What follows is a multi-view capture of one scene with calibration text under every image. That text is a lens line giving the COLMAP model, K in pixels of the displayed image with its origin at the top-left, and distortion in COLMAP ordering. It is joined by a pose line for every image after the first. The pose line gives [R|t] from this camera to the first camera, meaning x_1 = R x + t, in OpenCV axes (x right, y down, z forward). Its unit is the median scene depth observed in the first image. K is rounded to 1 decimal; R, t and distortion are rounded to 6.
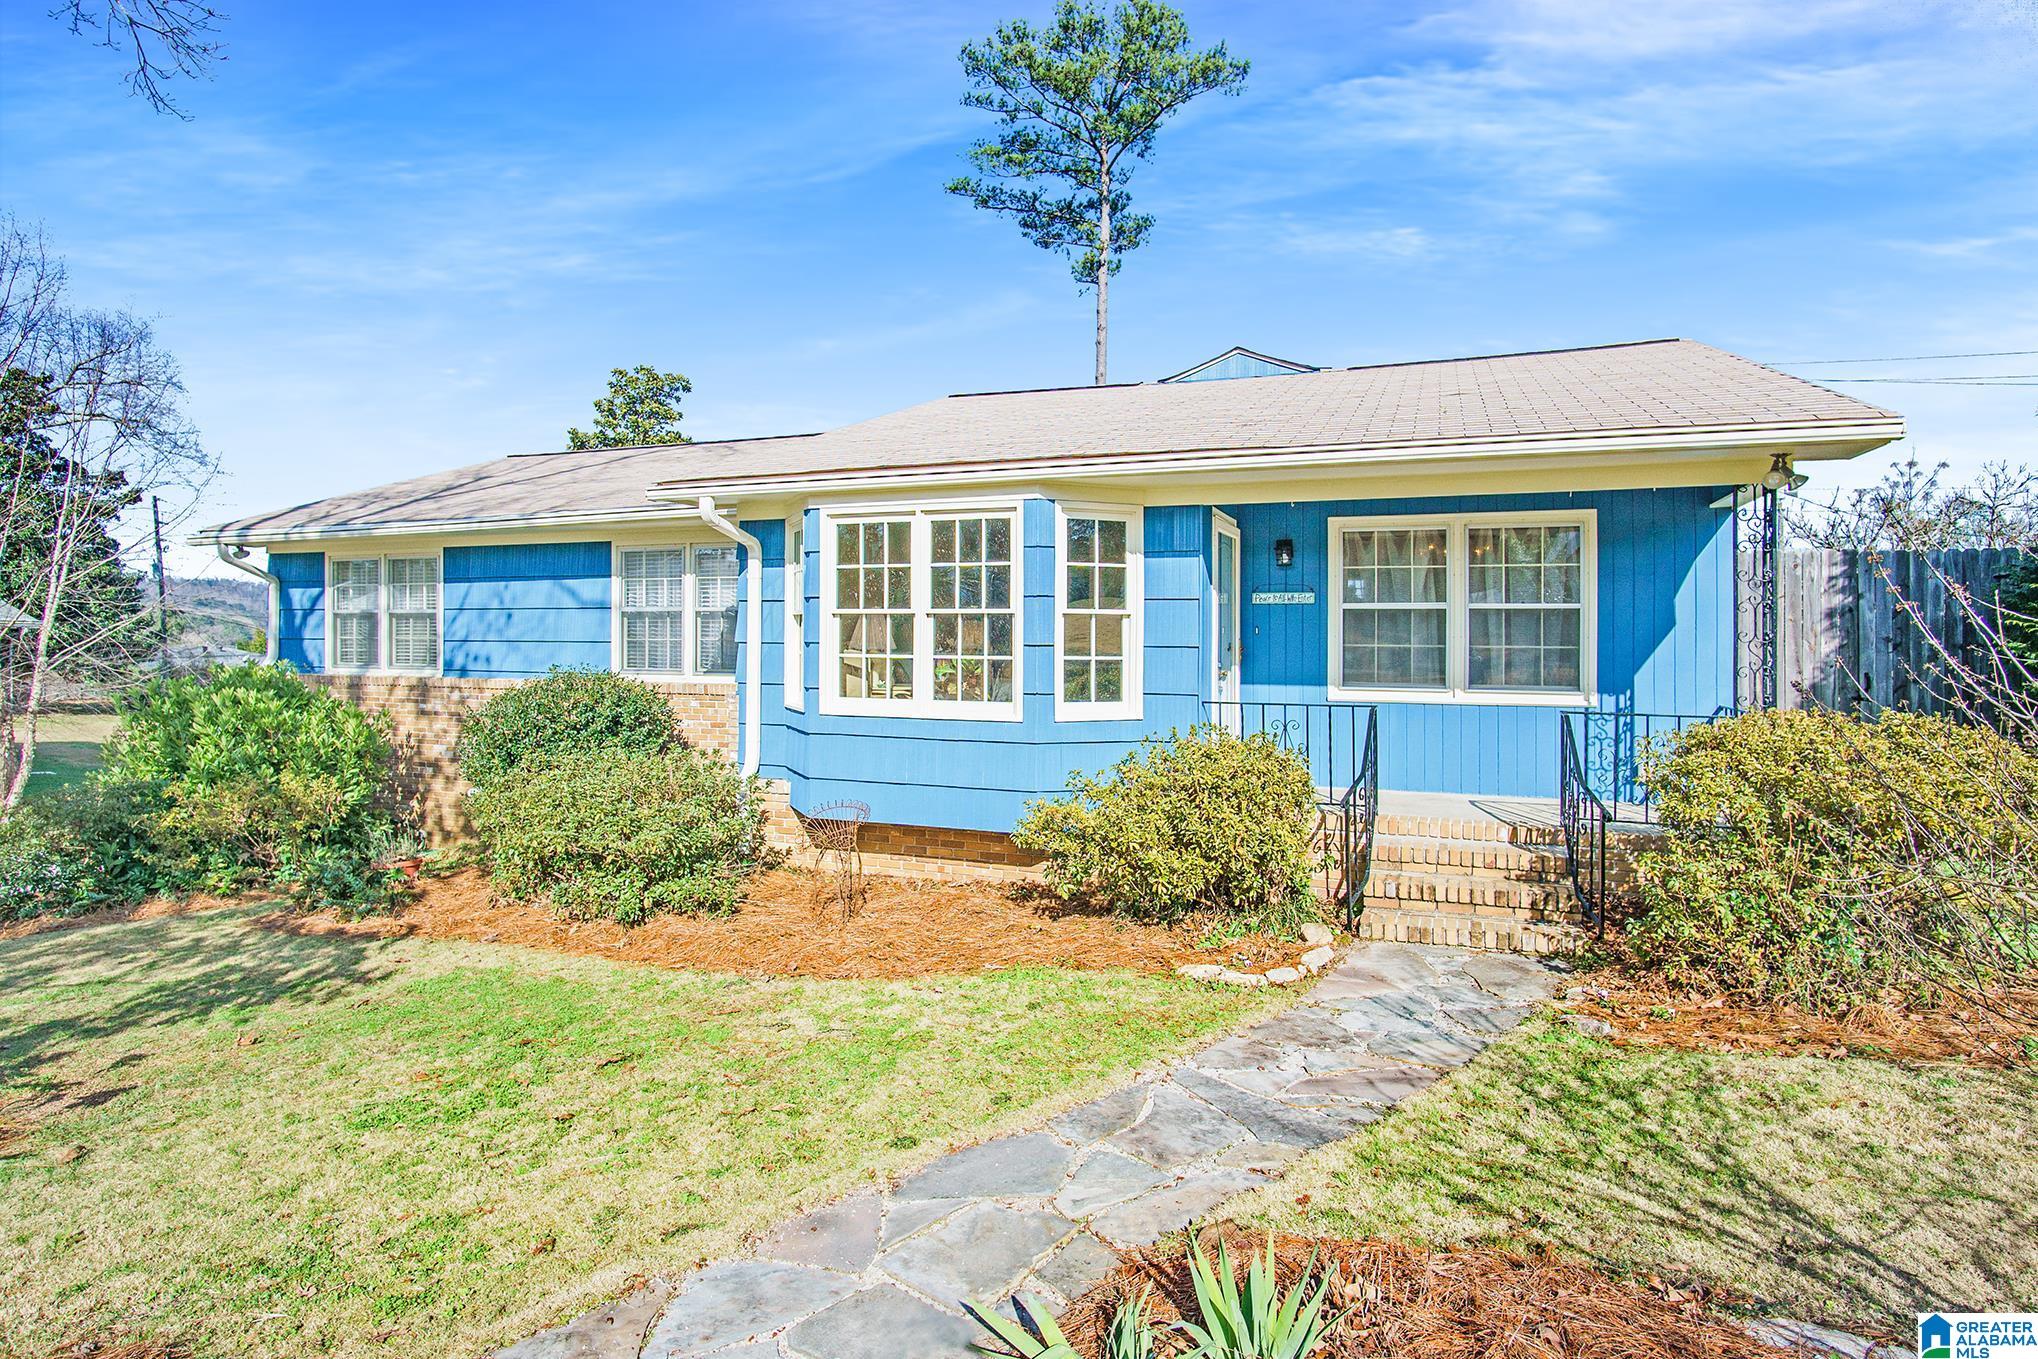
lens RADIAL K [[1132.6, 0, 1020.2], [0, 1132.6, 648.1], [0, 0, 1]] dist [-0.035487, 0.000339]
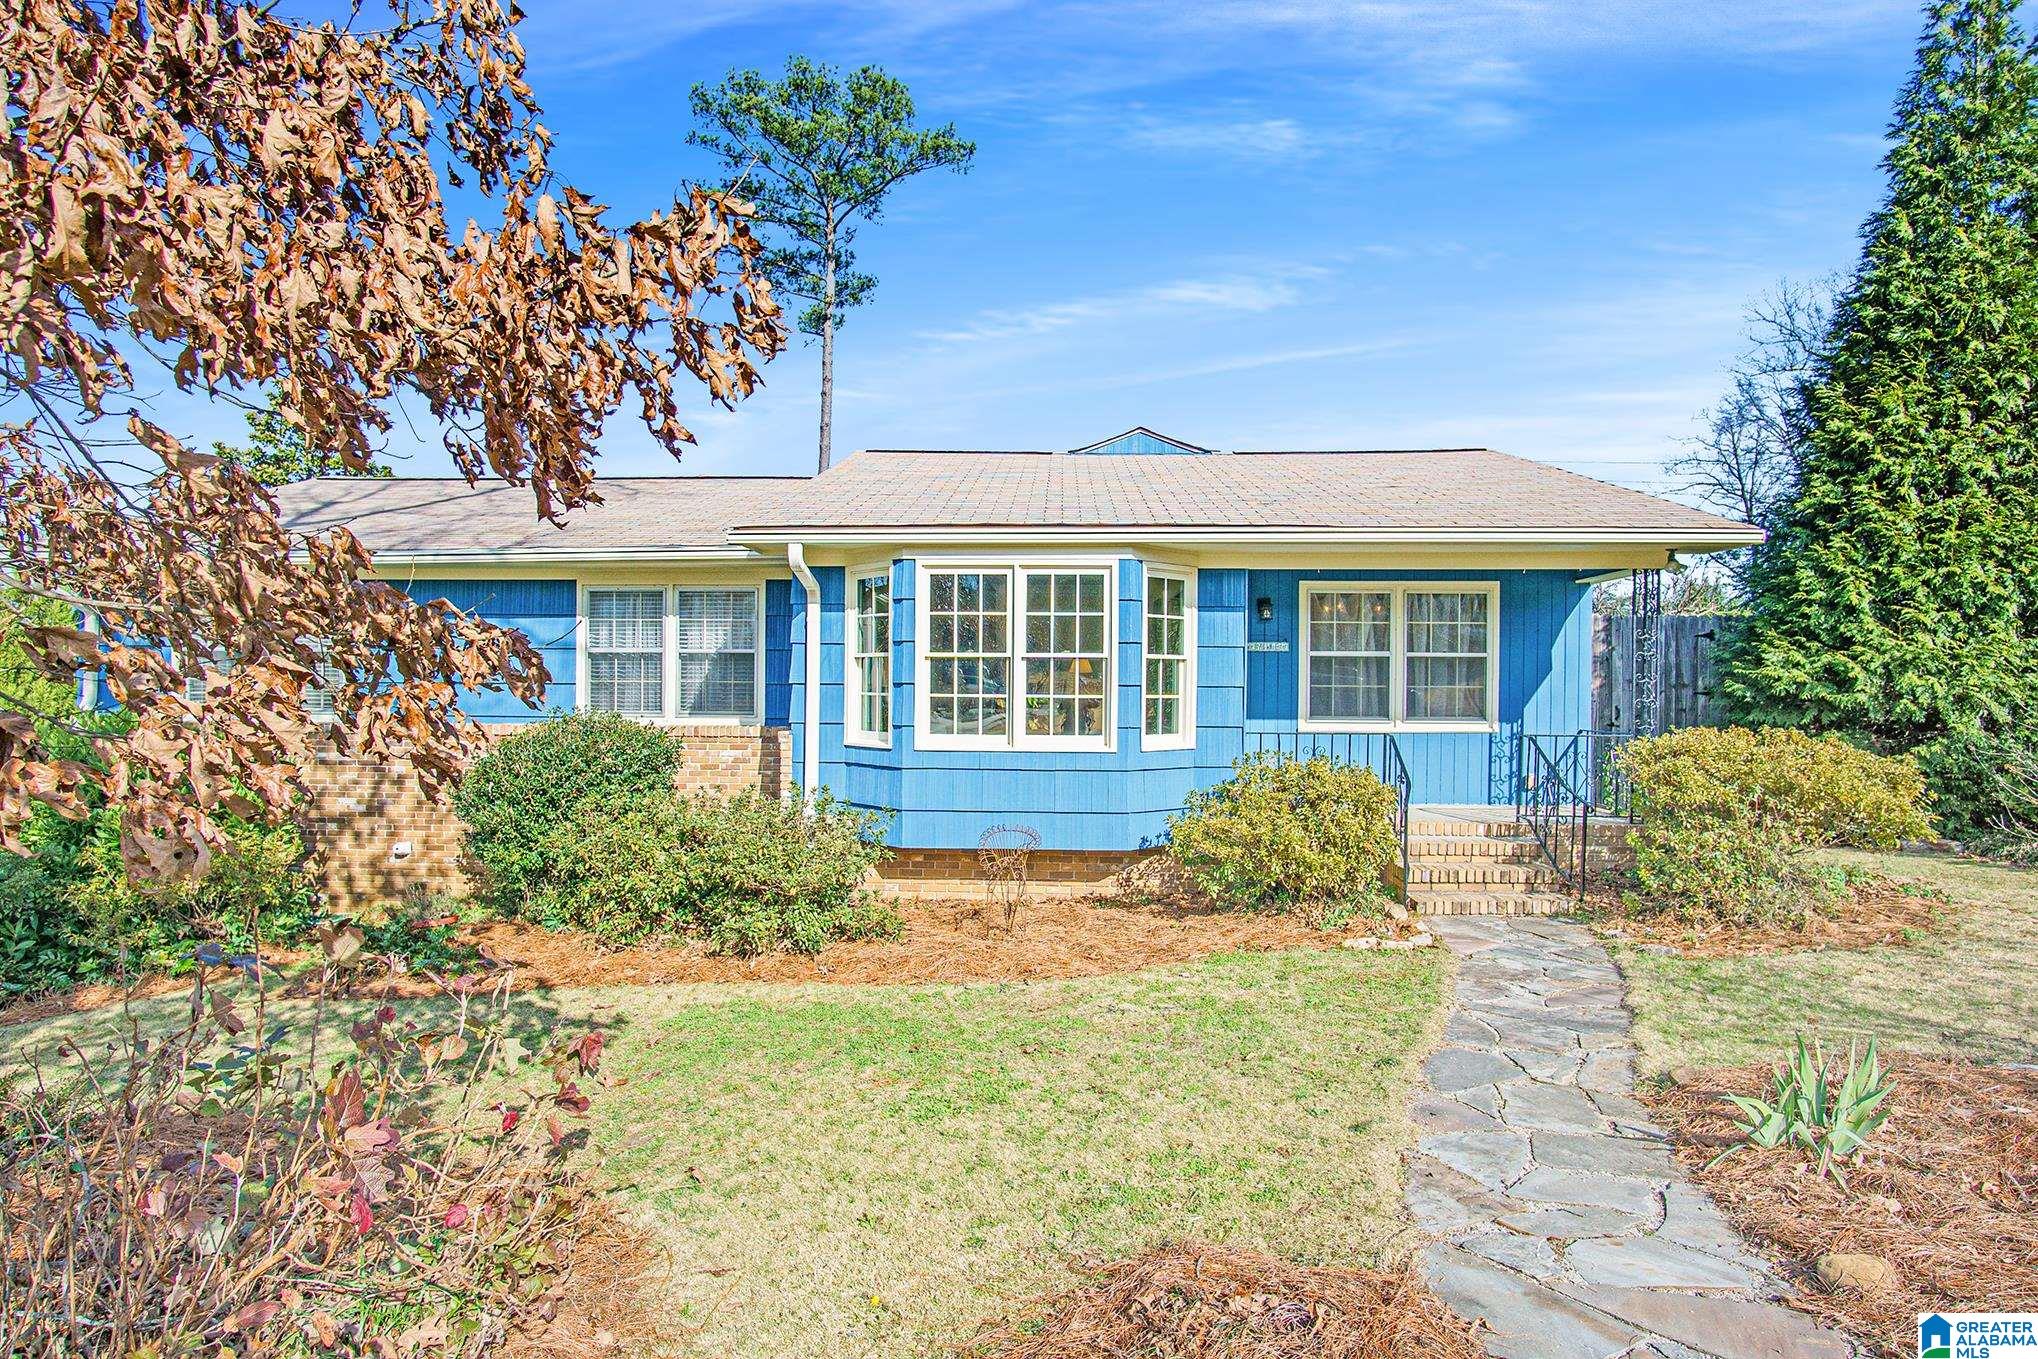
lens RADIAL K [[1132.6, 0, 1020.2], [0, 1132.6, 648.1], [0, 0, 1]] dist [-0.035487, 0.000339]
pose [[0.943612, 0.010184, 0.330896, -0.440061], [0.003289, 0.999189, -0.040133, 0.005201], [-0.331036, 0.038958, 0.942813, -0.049515]]
